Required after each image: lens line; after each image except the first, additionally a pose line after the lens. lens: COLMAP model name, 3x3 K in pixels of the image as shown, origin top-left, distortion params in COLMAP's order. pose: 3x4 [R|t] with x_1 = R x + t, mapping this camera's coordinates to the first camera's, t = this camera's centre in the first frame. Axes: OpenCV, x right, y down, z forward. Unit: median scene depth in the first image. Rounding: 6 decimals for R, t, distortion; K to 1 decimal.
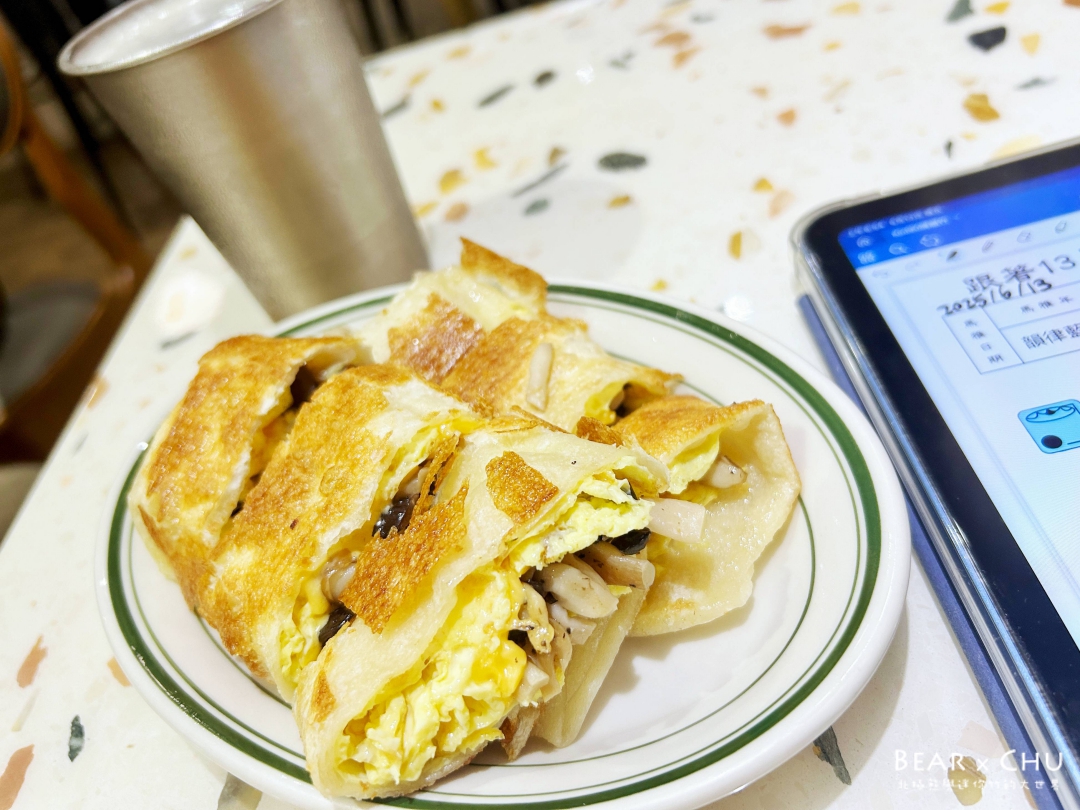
lens RADIAL K [[813.6, 0, 541.7], [0, 813.6, 400.8], [0, 0, 1]] dist [0.017883, -0.013804]
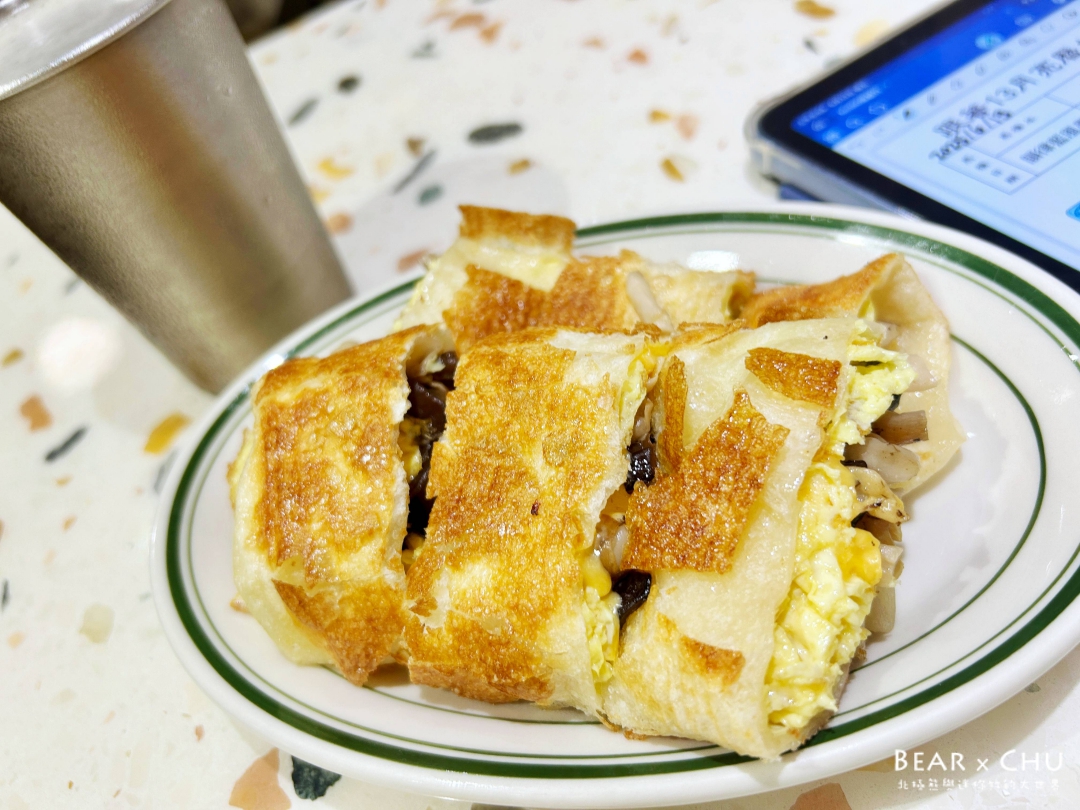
lens RADIAL K [[813.6, 0, 496.0], [0, 813.6, 397.1], [0, 0, 1]] dist [0.017883, -0.013804]
pose [[0.917179, -0.285754, 0.277718, -0.474413], [0.298647, 0.954354, -0.004330, 0.025618], [-0.263804, 0.086911, 0.960653, 0.153732]]
